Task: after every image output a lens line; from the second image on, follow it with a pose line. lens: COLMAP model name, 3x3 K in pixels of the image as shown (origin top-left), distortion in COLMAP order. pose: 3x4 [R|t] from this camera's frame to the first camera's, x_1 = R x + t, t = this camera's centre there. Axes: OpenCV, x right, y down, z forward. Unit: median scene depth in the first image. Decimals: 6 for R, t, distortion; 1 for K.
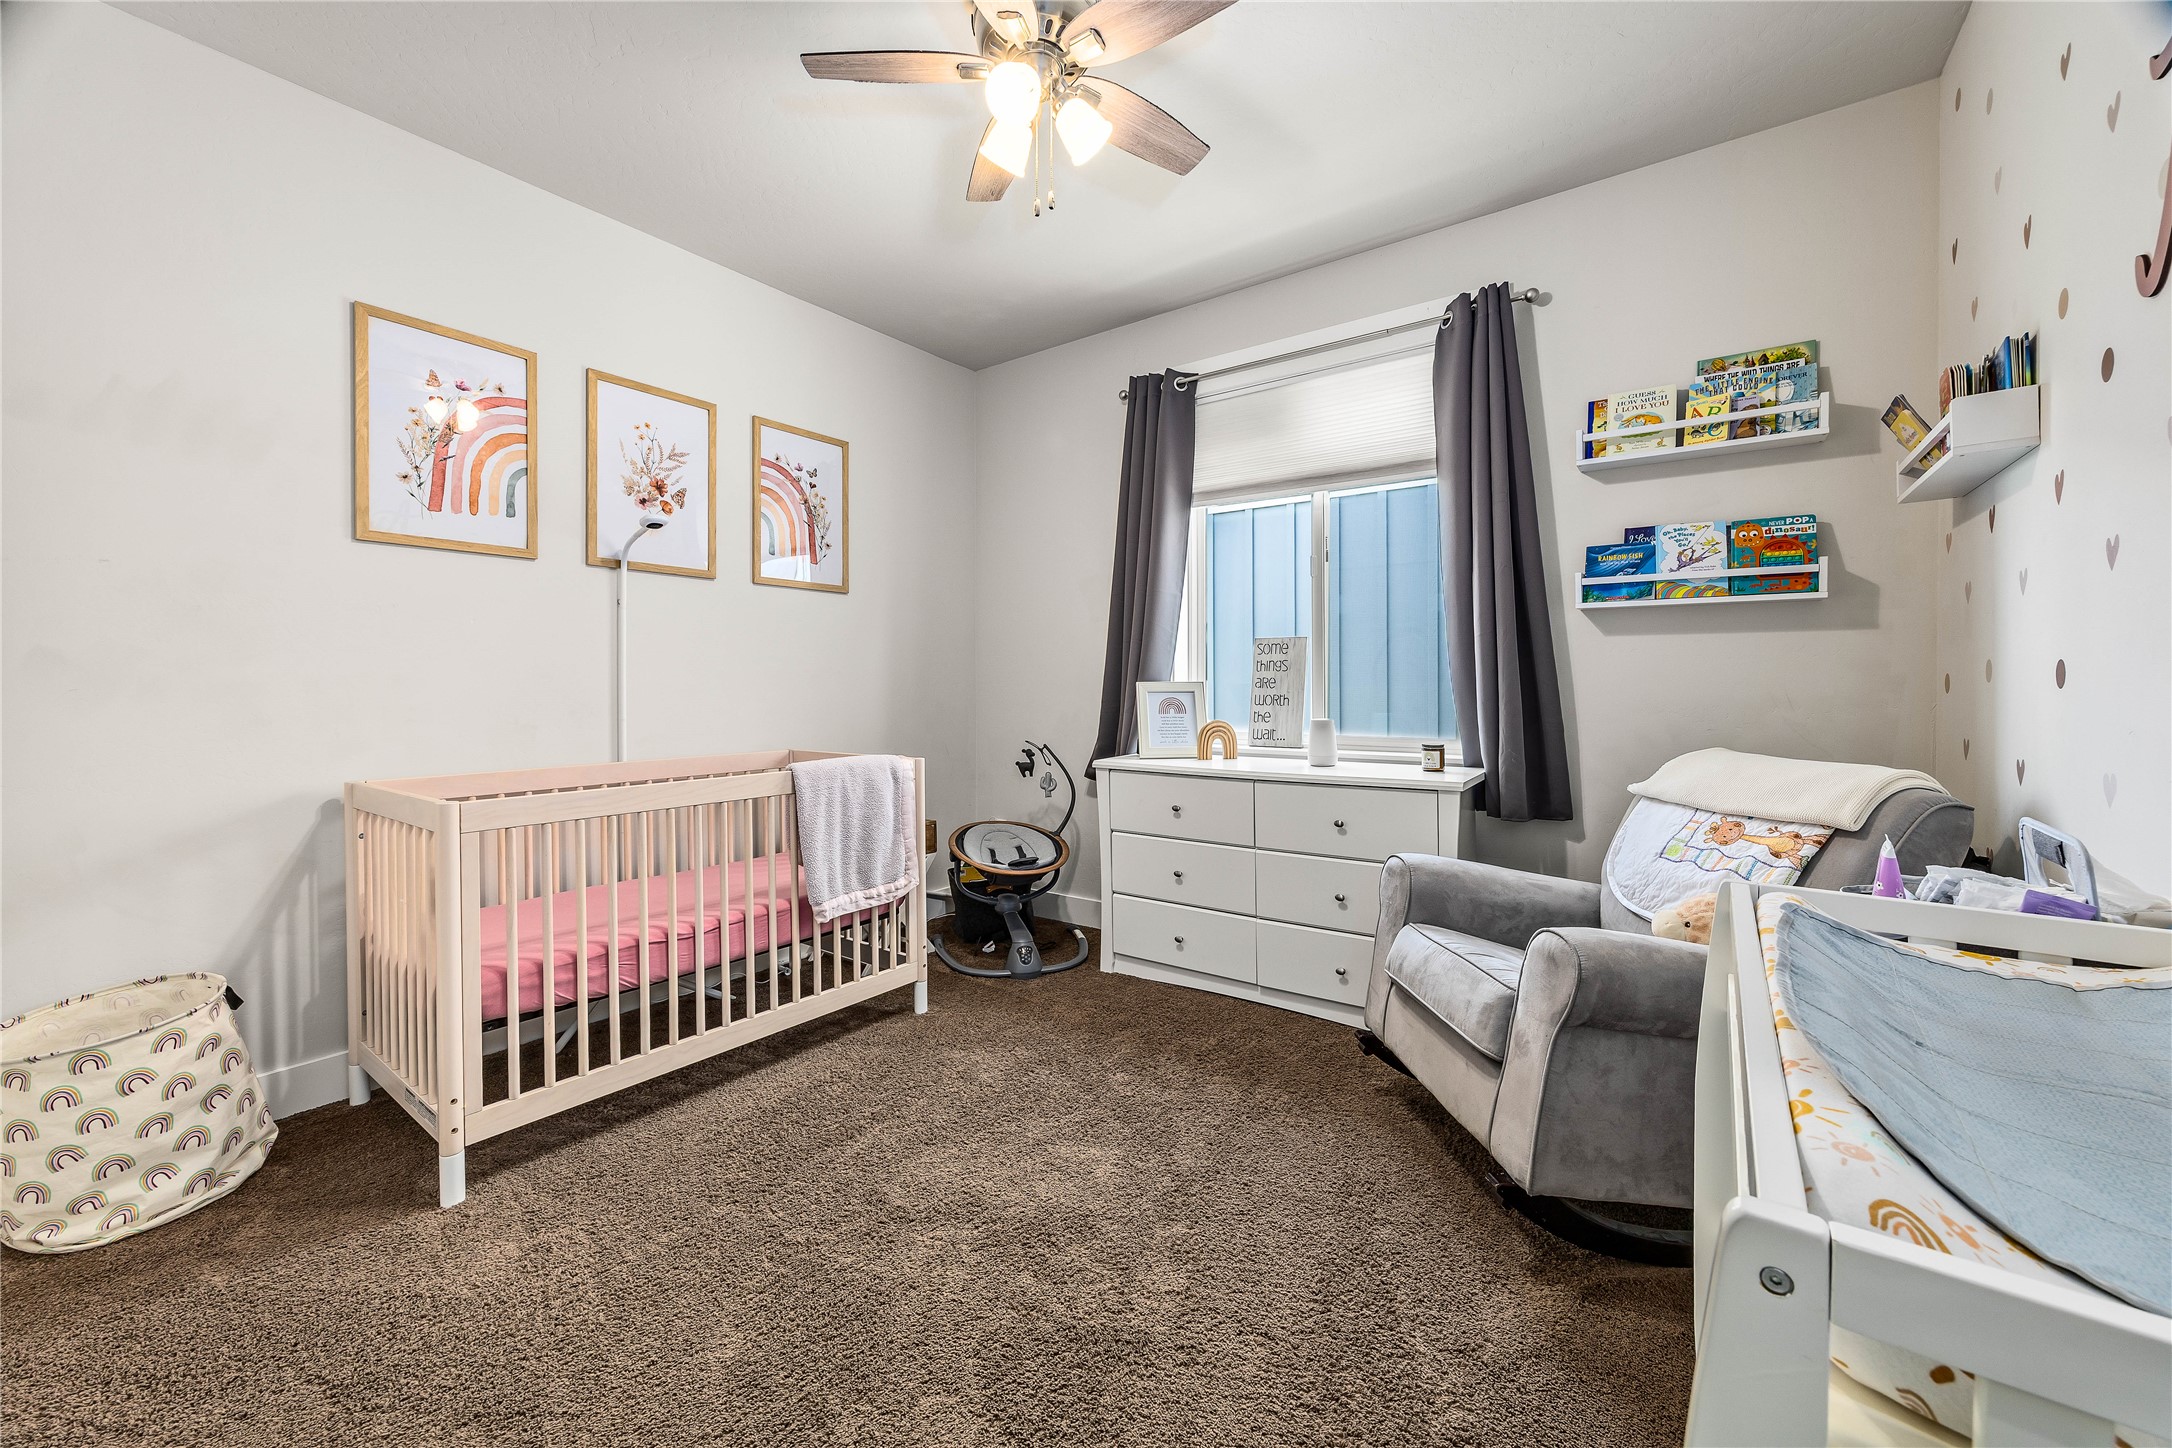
lens RADIAL K [[848.3, 0, 1088.7], [0, 848.3, 710.0], [0, 0, 1]] dist [-0.006008, 0.001256]
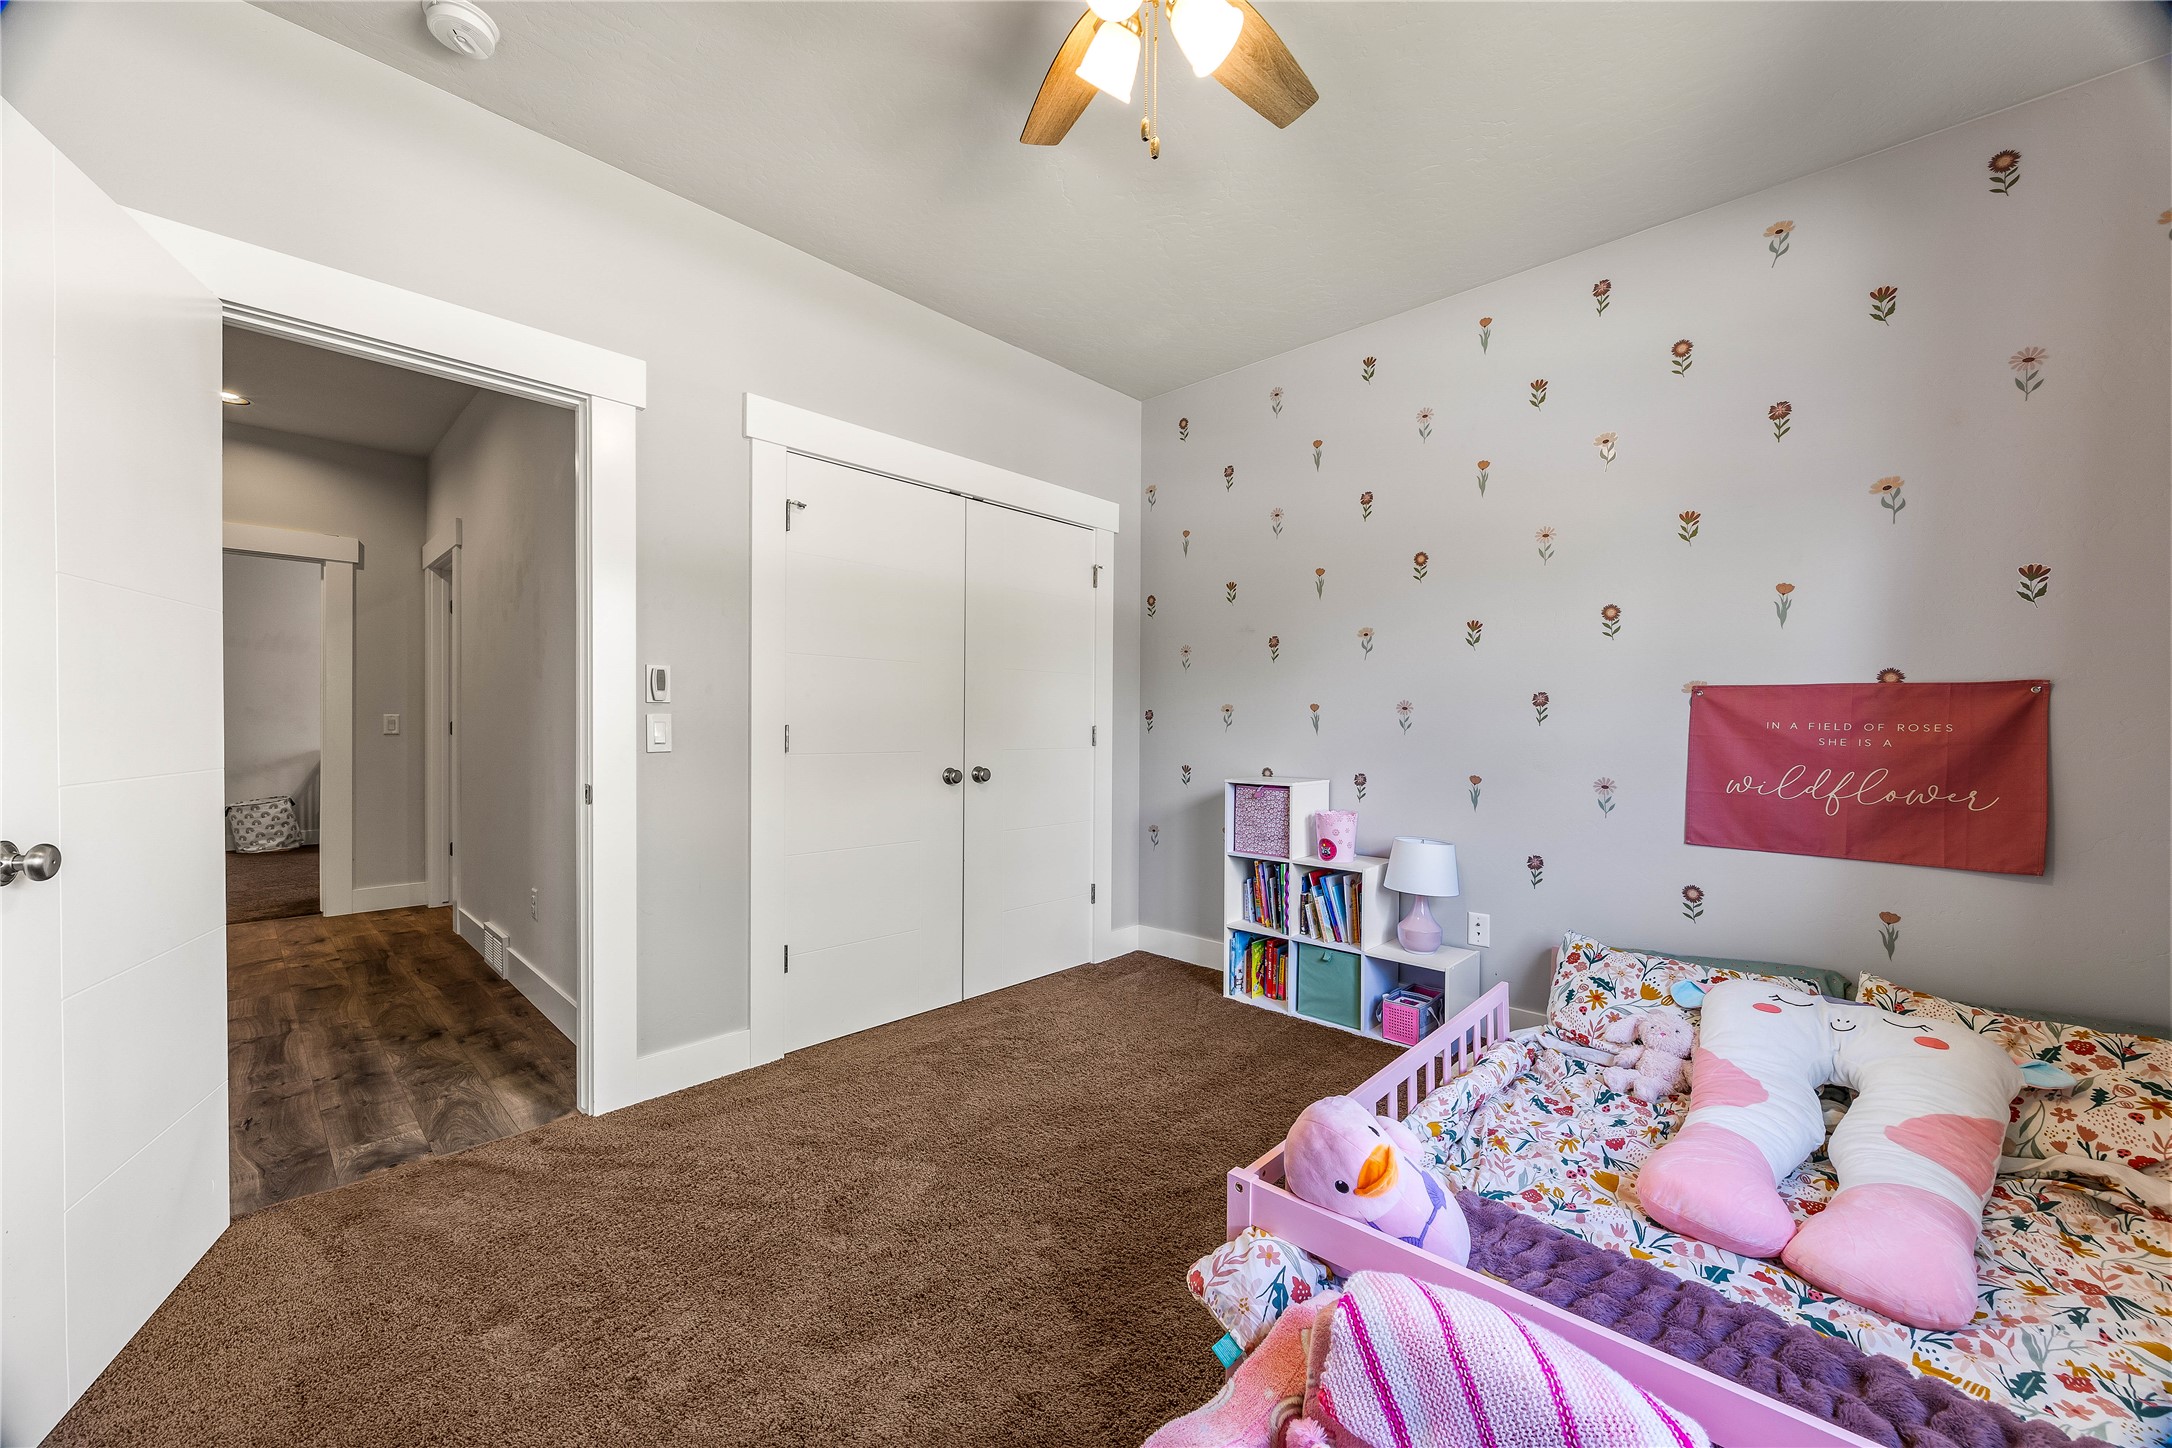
lens RADIAL K [[848.3, 0, 1082.6], [0, 848.3, 723.6], [0, 0, 1]] dist [-0.006008, 0.001256]
pose [[0.990211, 0.008929, -0.139291, 3.203935], [-0.009561, 0.999947, -0.003869, -0.013011], [0.139249, 0.005163, 0.990244, -2.385680]]
